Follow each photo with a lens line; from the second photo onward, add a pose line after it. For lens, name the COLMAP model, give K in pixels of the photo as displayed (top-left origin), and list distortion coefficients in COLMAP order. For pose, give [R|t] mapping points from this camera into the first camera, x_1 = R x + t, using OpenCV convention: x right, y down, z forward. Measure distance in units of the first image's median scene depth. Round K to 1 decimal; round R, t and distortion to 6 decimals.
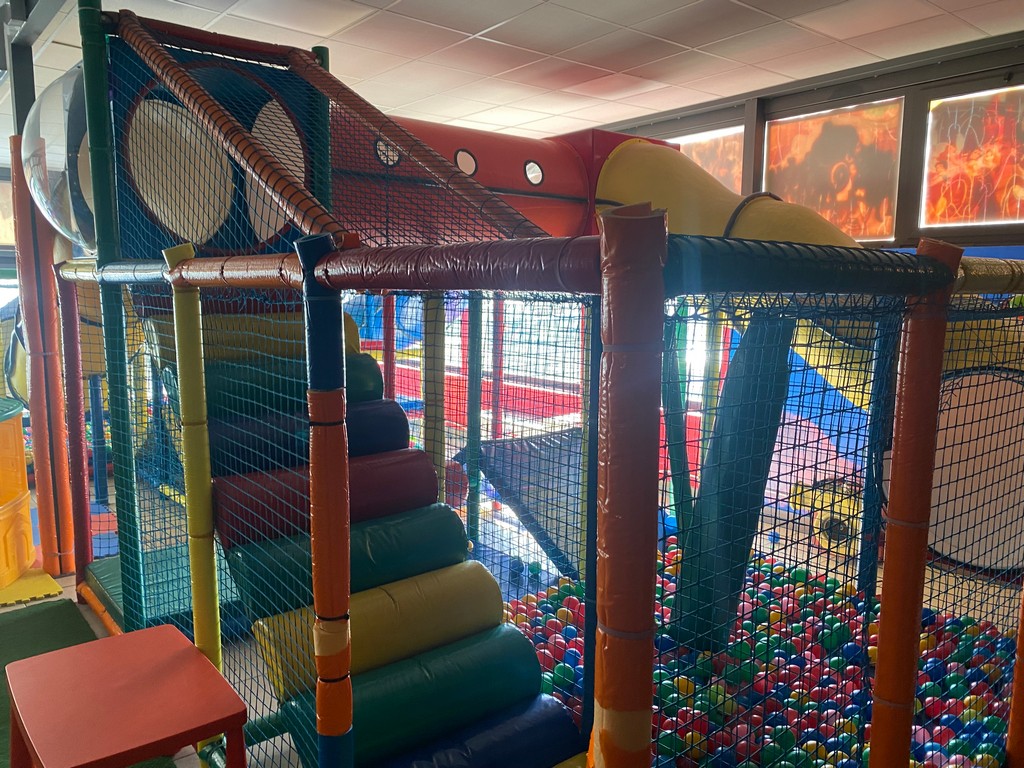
lens RADIAL K [[782.2, 0, 511.8], [0, 782.2, 391.5], [0, 0, 1]] dist [-0.000478, -0.000977]
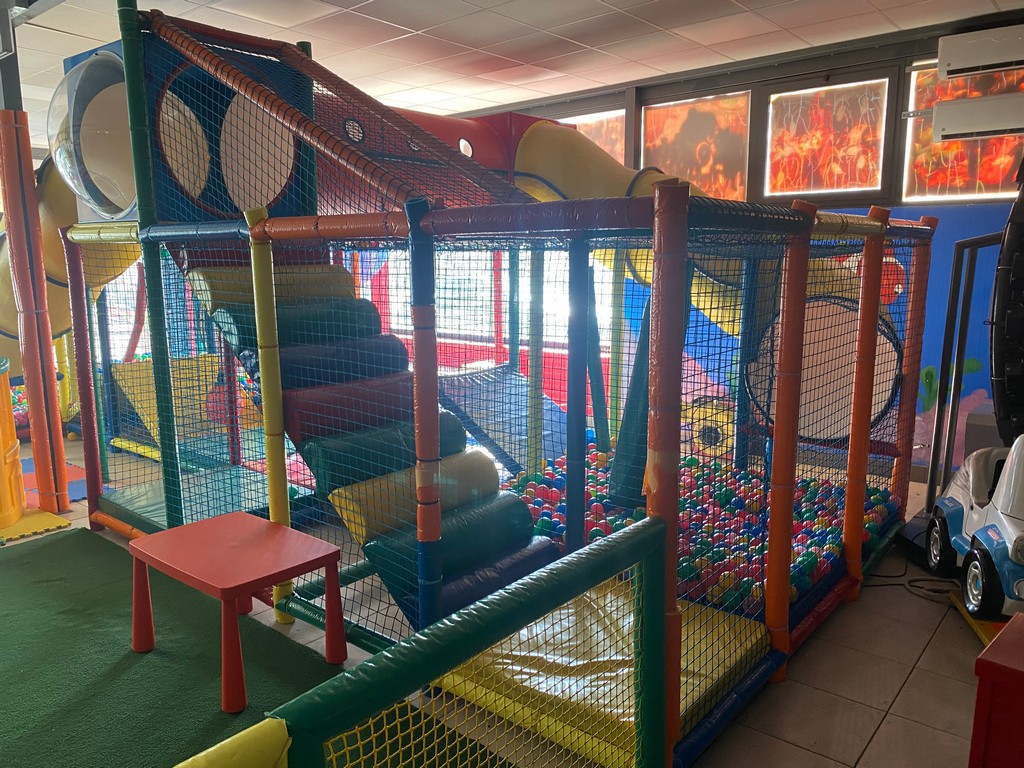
lens RADIAL K [[782.2, 0, 511.8], [0, 782.2, 391.5], [0, 0, 1]] dist [-0.000478, -0.000977]
pose [[0.981441, -0.046437, 0.186059, -0.136951], [0.039455, 0.998377, 0.041058, 0.041040], [-0.187664, -0.032955, 0.981680, -0.185588]]
